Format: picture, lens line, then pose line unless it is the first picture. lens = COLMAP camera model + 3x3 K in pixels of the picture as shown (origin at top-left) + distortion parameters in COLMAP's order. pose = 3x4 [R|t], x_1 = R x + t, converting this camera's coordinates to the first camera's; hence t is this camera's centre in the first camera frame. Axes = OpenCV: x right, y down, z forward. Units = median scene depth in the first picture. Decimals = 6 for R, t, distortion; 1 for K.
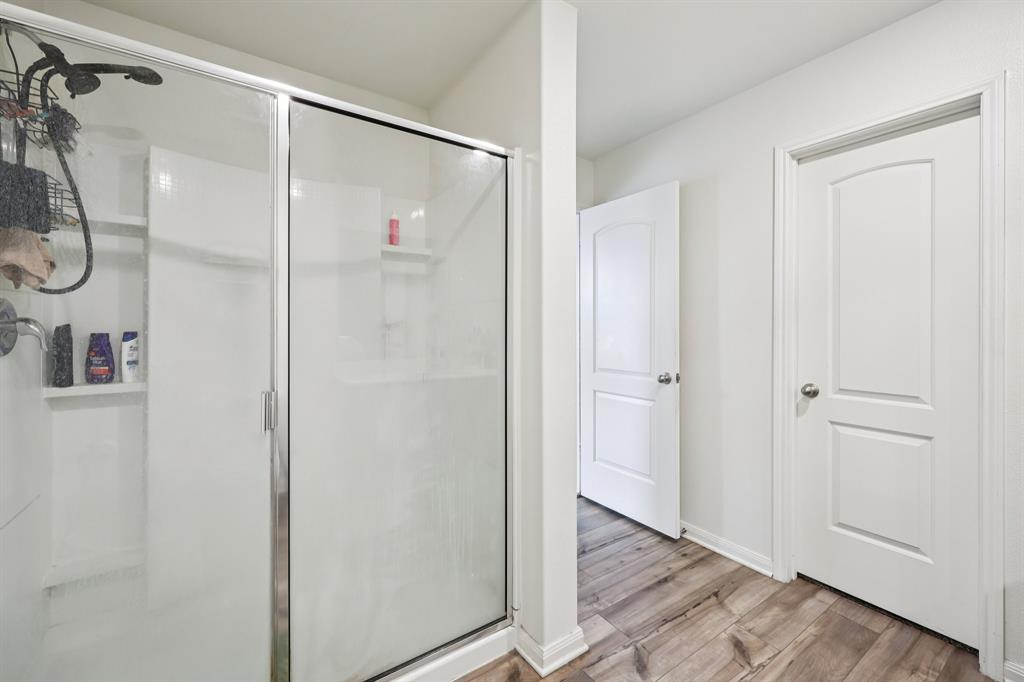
lens RADIAL K [[416.5, 0, 514.1], [0, 416.5, 324.1], [0, 0, 1]] dist [-0.000997, -0.000422]
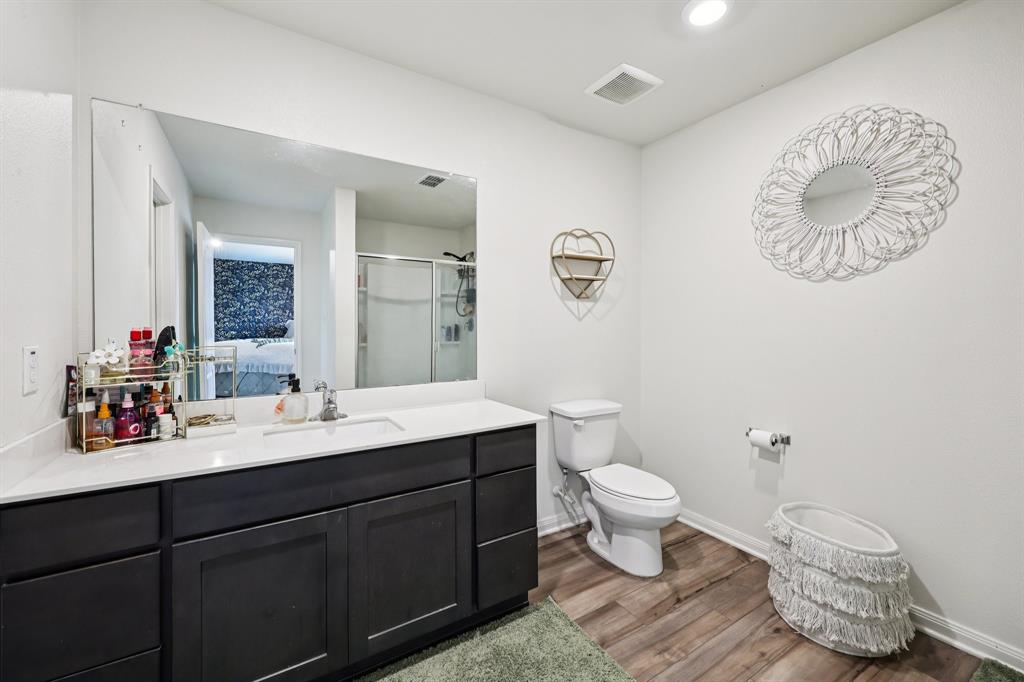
lens RADIAL K [[416.5, 0, 514.1], [0, 416.5, 324.1], [0, 0, 1]] dist [-0.000997, -0.000422]
pose [[-0.999289, 0.006288, 0.037187, 0.561642], [0.005877, 0.999921, -0.011143, 0.016487], [-0.037254, -0.010917, -0.999246, 1.348302]]
